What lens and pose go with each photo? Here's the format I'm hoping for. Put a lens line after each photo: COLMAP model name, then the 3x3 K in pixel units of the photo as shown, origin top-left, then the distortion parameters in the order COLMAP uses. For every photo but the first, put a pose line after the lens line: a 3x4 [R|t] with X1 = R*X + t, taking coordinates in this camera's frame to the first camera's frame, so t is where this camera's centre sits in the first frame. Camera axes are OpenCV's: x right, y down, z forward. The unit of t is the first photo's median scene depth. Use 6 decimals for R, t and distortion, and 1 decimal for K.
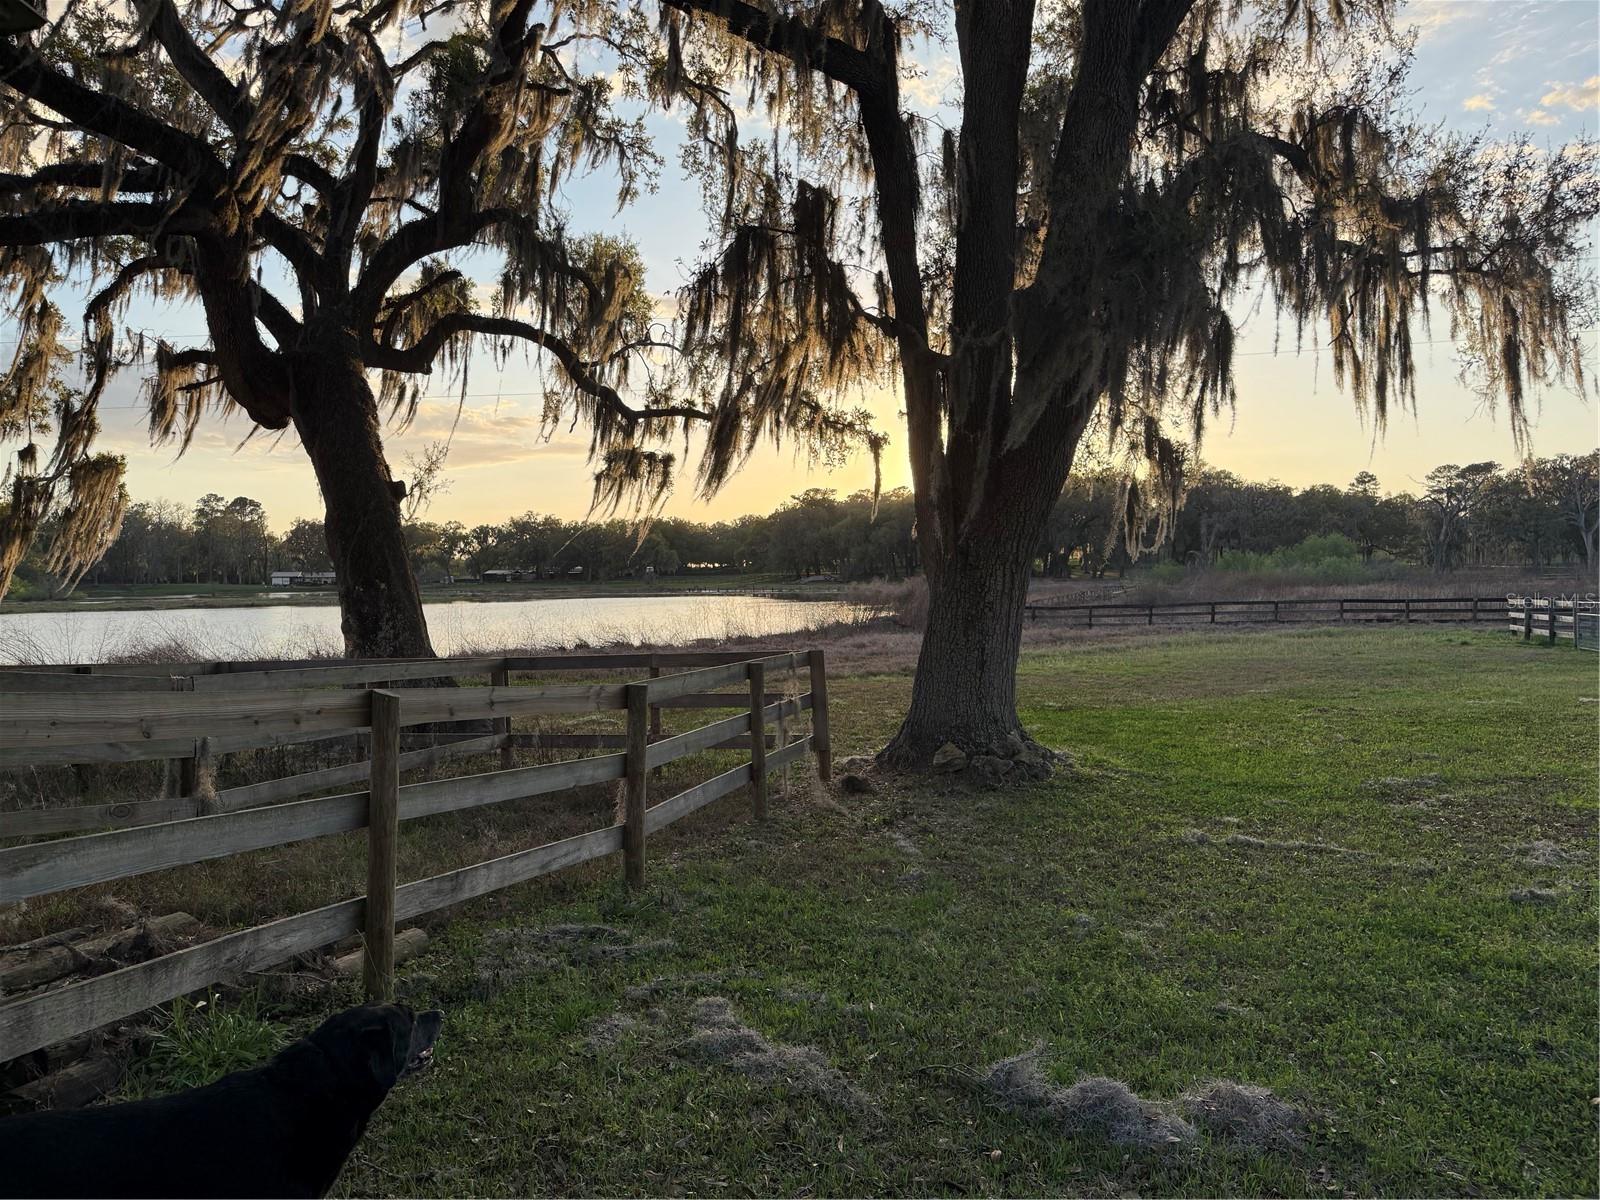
lens RADIAL K [[1102.0, 0, 796.8], [0, 1102.0, 595.4], [0, 0, 1]] dist [0.030455, -0.044596]
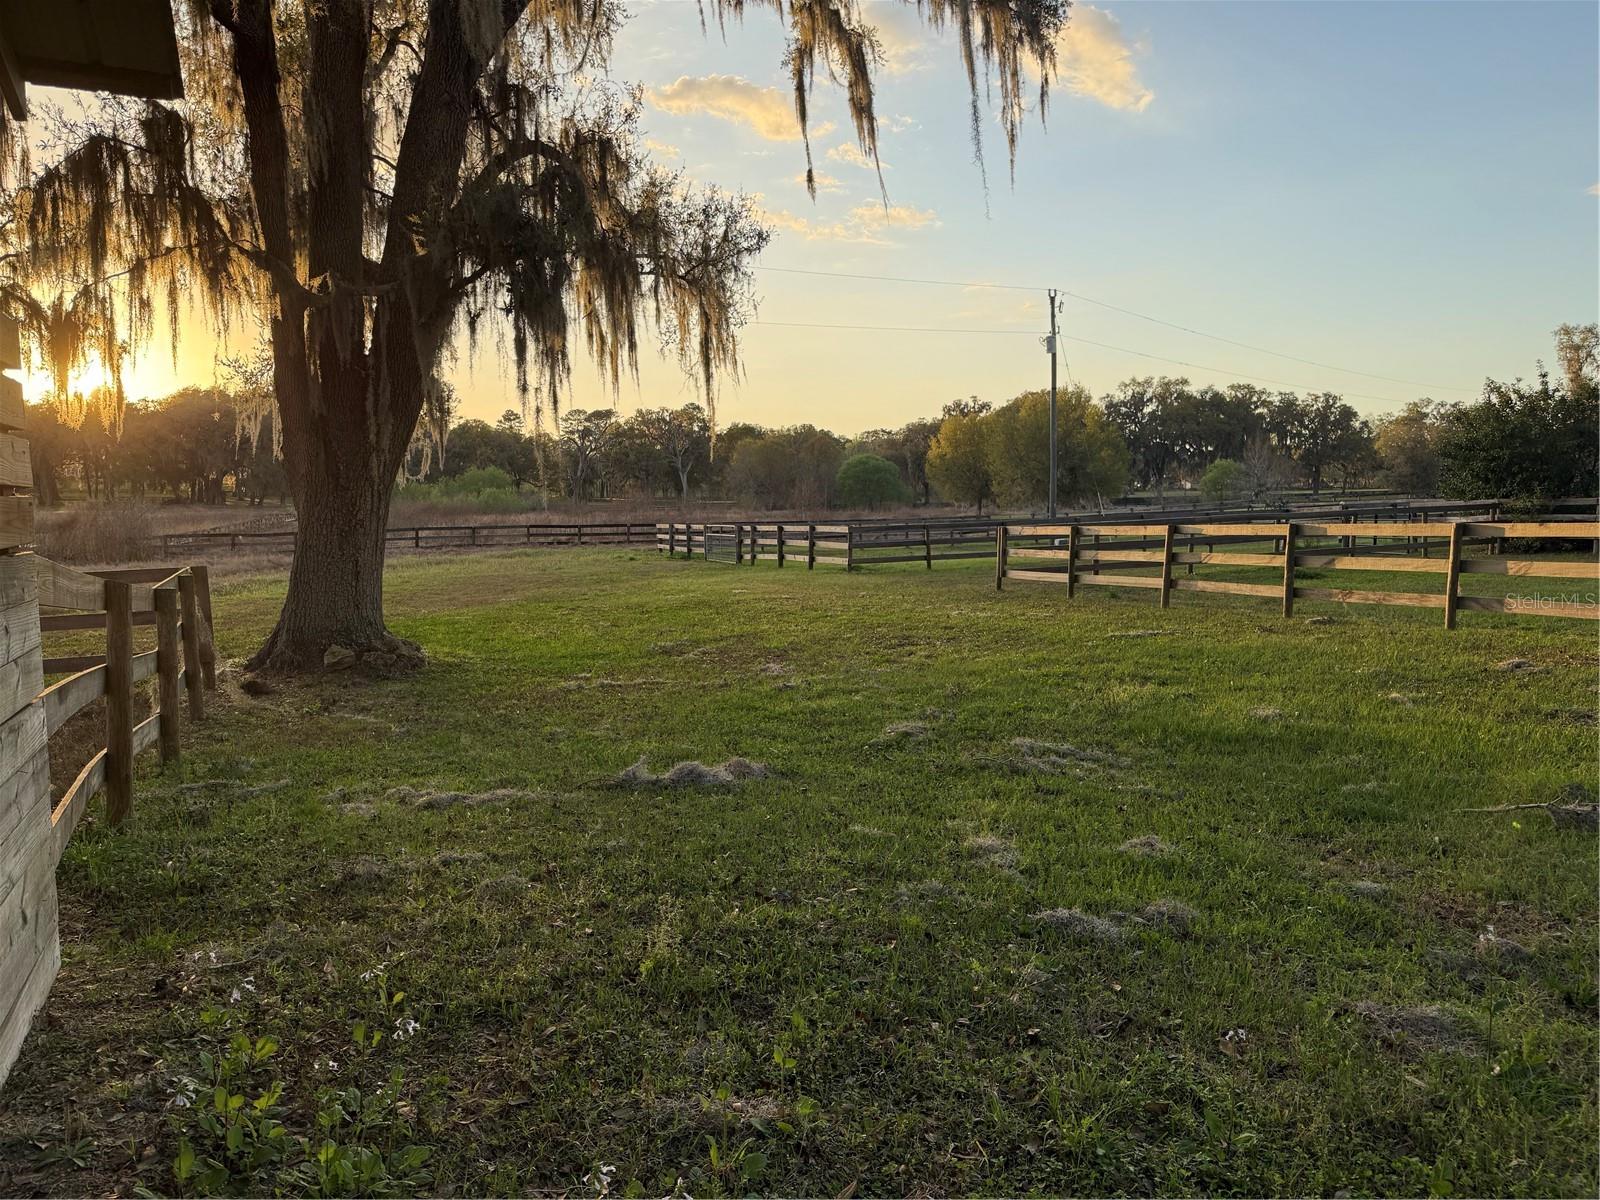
lens RADIAL K [[1149.1, 0, 787.5], [0, 1149.1, 601.9], [0, 0, 1]] dist [0.052659, -0.055722]
pose [[0.739848, -0.046288, 0.671180, -0.156276], [0.002257, 0.997796, 0.066325, 0.005969], [-0.672770, -0.047556, 0.738322, -0.094066]]
